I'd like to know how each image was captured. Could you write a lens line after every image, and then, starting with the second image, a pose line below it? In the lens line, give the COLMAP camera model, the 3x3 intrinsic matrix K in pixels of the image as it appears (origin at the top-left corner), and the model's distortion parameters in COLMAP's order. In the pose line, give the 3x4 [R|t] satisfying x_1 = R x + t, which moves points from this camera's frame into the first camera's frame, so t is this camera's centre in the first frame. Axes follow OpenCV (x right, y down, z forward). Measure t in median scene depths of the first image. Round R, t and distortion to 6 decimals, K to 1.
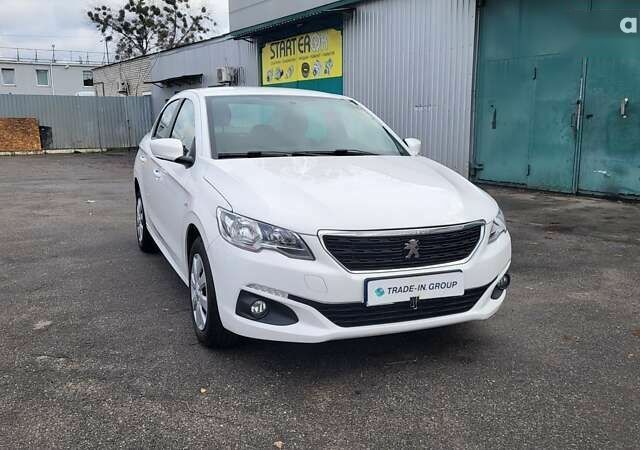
lens RADIAL K [[607.1, 0, 319.4], [0, 607.1, 224.6], [0, 0, 1]] dist [0.042998, 0.000000]
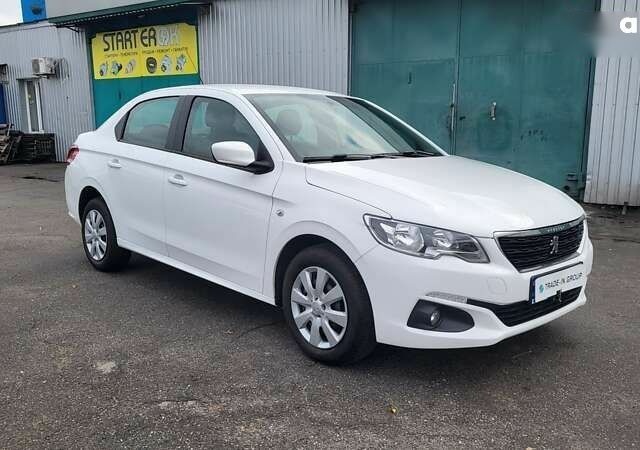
lens RADIAL K [[607.1, 0, 332.8], [0, 607.1, 225.1], [0, 0, 1]] dist [0.042998, 0.000000]
pose [[0.934801, -0.055804, 0.350760, -0.451118], [0.055141, 0.998408, 0.011887, -0.022007], [-0.350865, 0.008229, 0.936390, 0.117006]]
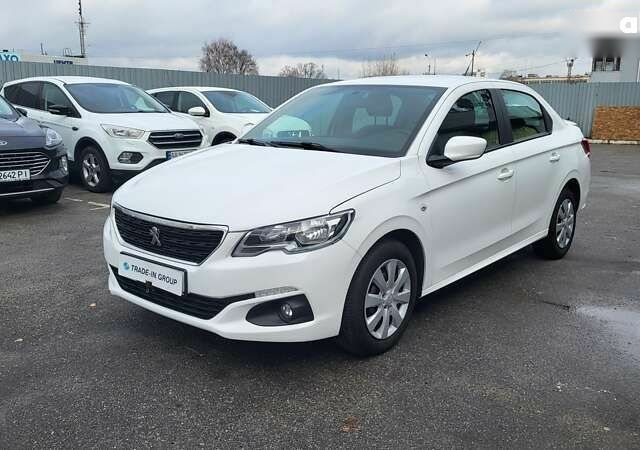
lens RADIAL K [[607.1, 0, 317.6], [0, 607.1, 227.7], [0, 0, 1]] dist [0.042998, 0.000000]
pose [[0.457869, 0.177964, -0.871025, 0.933211], [-0.158048, 0.980447, 0.117240, -0.110264], [0.874858, 0.083983, 0.477043, 0.588479]]
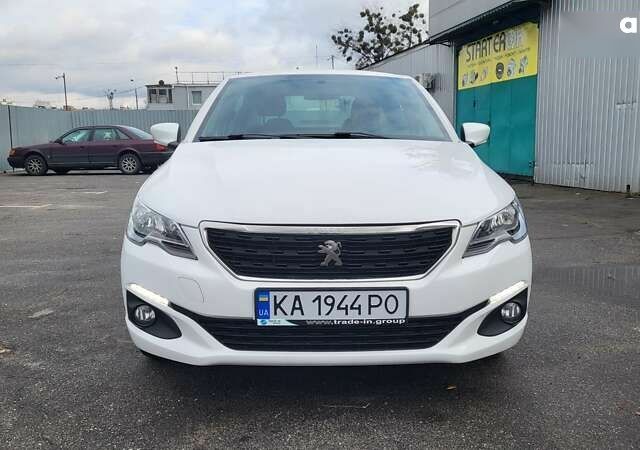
lens RADIAL K [[607.1, 0, 324.8], [0, 607.1, 225.4], [0, 0, 1]] dist [0.042998, 0.000000]
pose [[0.930677, 0.041817, -0.363445, 0.324224], [-0.050008, 0.998662, -0.013152, 0.012826], [0.362408, 0.030416, 0.931523, 0.248977]]
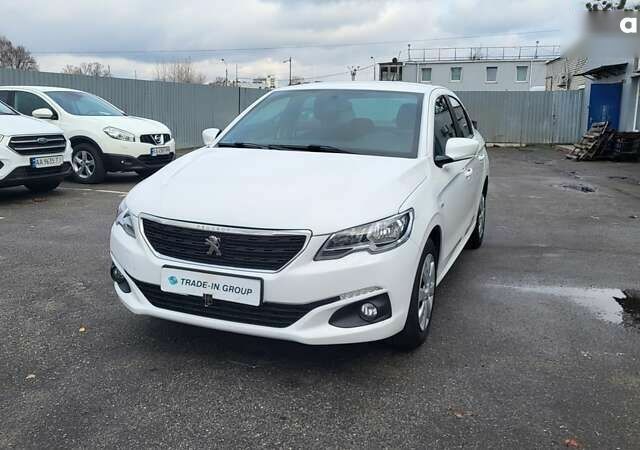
lens RADIAL K [[607.1, 0, 308.5], [0, 607.1, 224.9], [0, 0, 1]] dist [0.042998, 0.000000]
pose [[0.709696, 0.138269, -0.690806, 0.736404], [-0.132661, 0.989238, 0.061713, -0.058230], [0.691905, 0.047846, 0.720402, 0.315479]]
